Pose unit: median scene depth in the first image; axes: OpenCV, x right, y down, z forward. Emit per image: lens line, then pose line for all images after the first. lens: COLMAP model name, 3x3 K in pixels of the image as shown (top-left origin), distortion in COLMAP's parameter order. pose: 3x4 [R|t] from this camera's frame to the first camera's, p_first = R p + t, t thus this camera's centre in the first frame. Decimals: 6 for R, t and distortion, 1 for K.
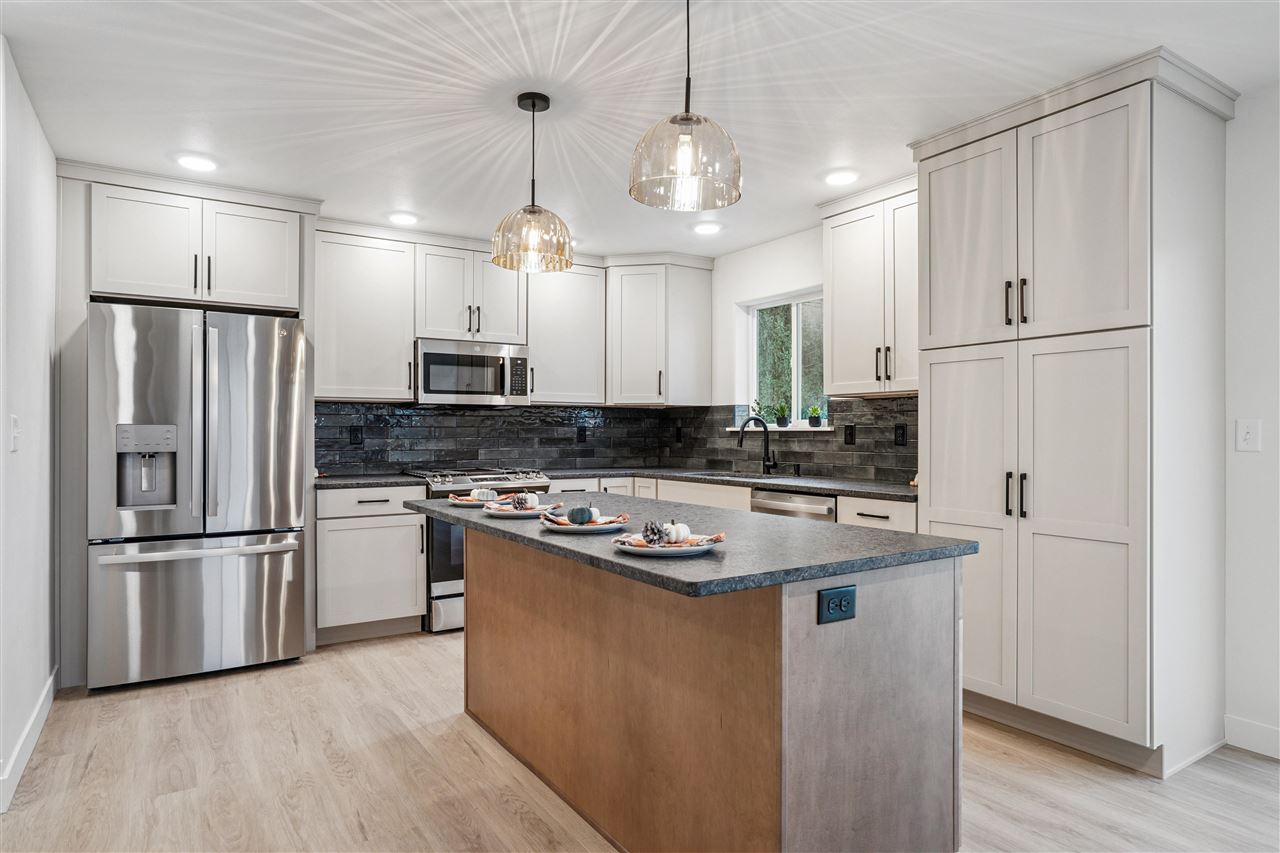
lens RADIAL K [[730.7, 0, 615.8], [0, 730.7, 428.0], [0, 0, 1]] dist [-0.040760, 0.006461]
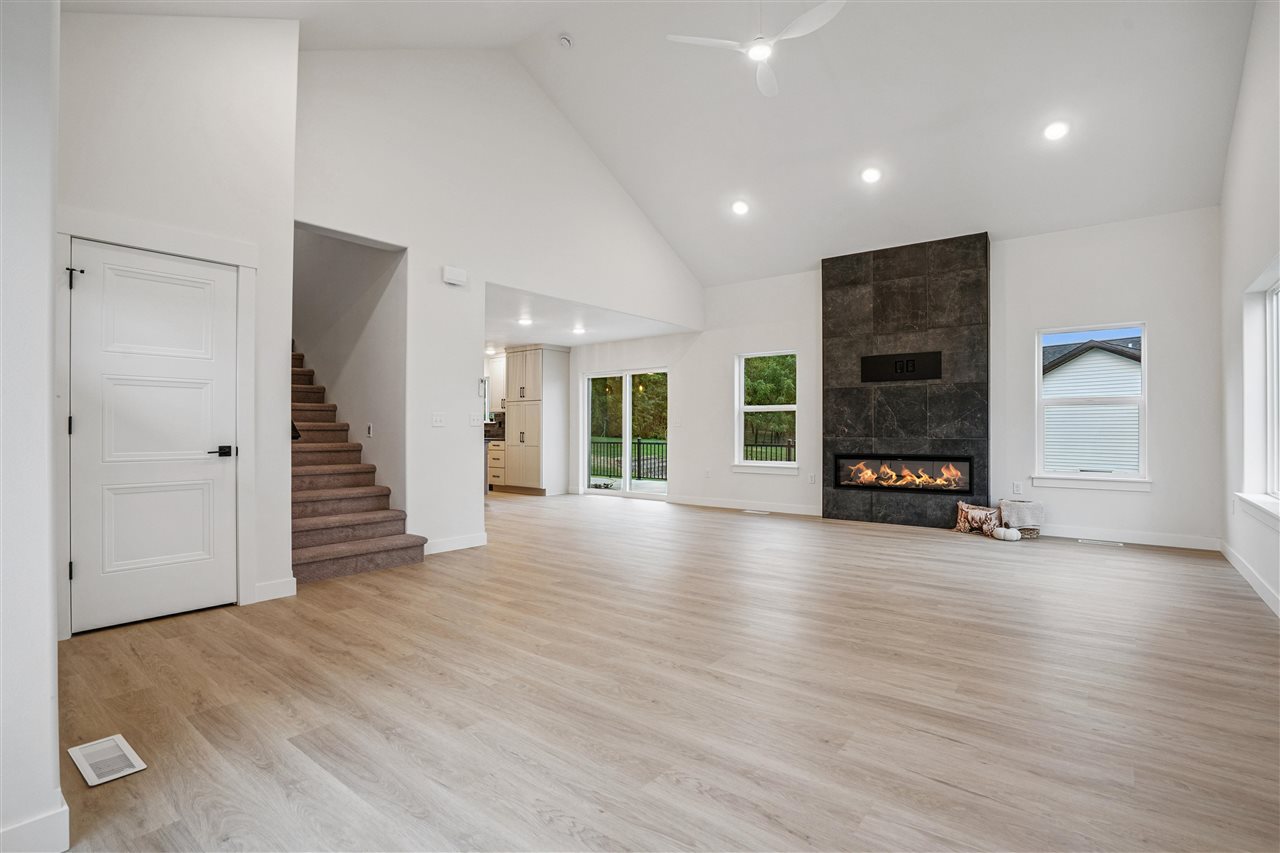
lens RADIAL K [[605.7, 0, 634.9], [0, 605.7, 431.7], [0, 0, 1]] dist [0.000216, 0.000029]
pose [[0.943279, -0.000740, 0.332000, -0.007945], [-0.001878, 0.999970, 0.007563, 0.026322], [-0.331996, -0.007758, 0.943249, -2.226717]]
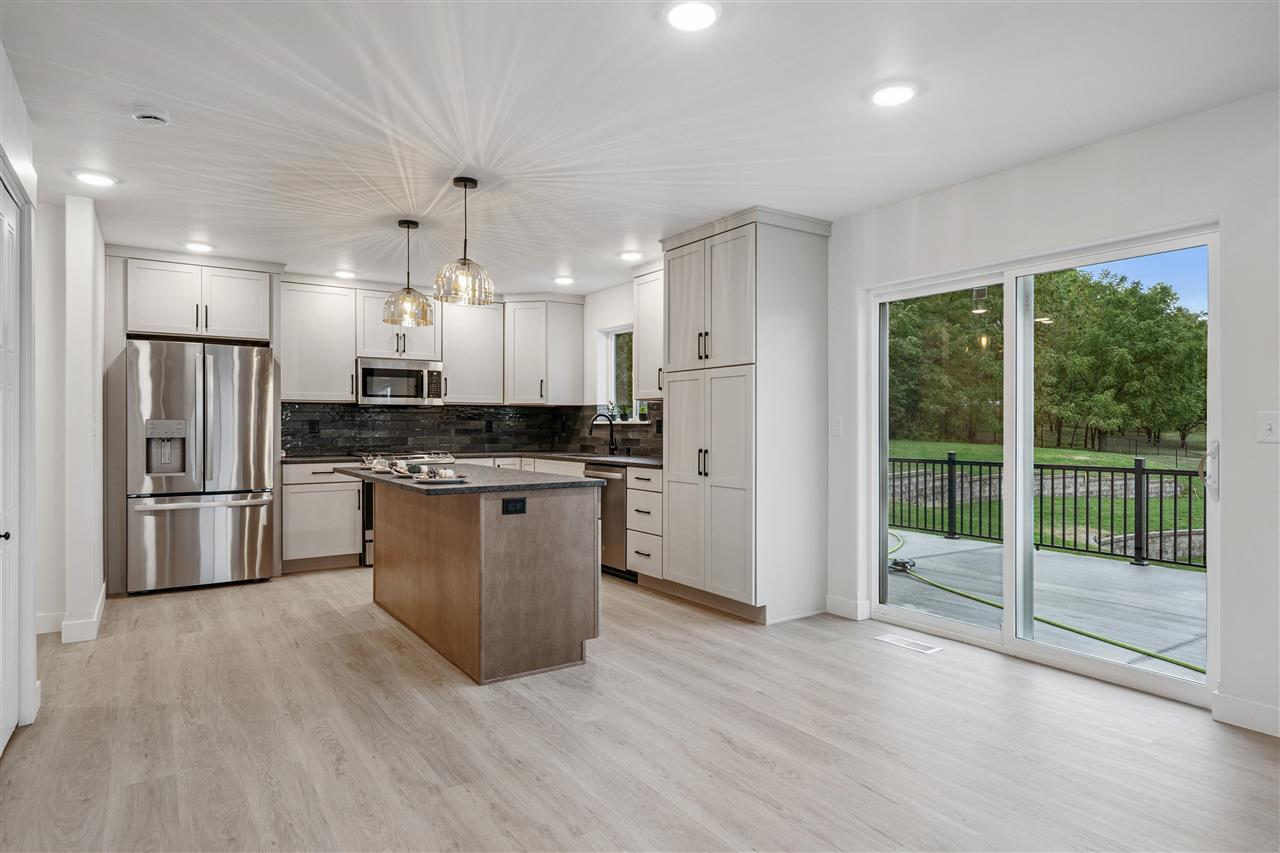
lens RADIAL K [[730.7, 0, 639.8], [0, 730.7, 424.5], [0, 0, 1]] dist [-0.040760, 0.006461]
pose [[0.999228, 0.000202, 0.039296, 0.291798], [-0.000401, 0.999987, 0.005059, -0.002430], [-0.039294, -0.005071, 0.999215, -0.563776]]
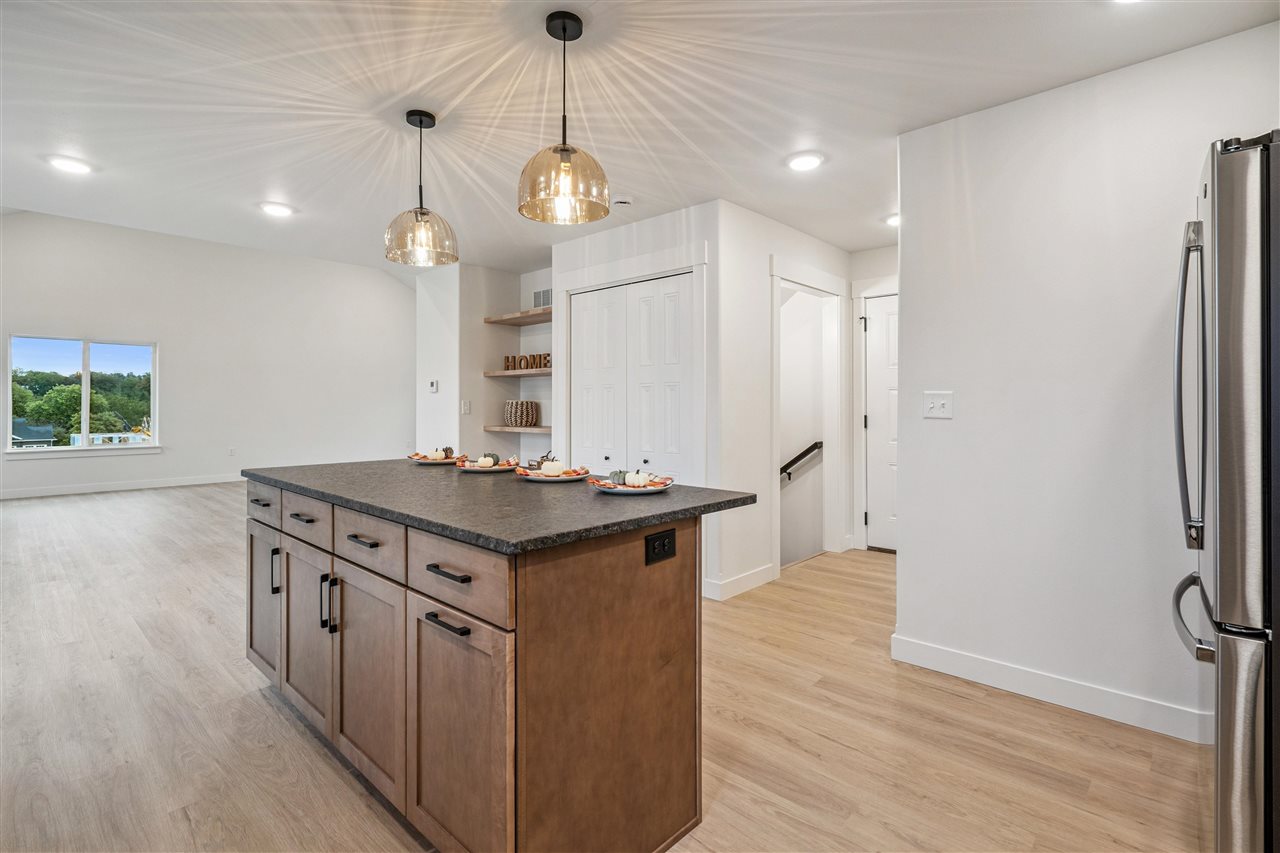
lens RADIAL K [[605.7, 0, 636.5], [0, 605.7, 406.9], [0, 0, 1]] dist [0.000216, 0.000029]
pose [[-0.965828, -0.000516, -0.259184, -0.007738], [0.002467, 0.999934, -0.011182, 0.017633], [0.259173, -0.011439, -0.965763, 1.454431]]
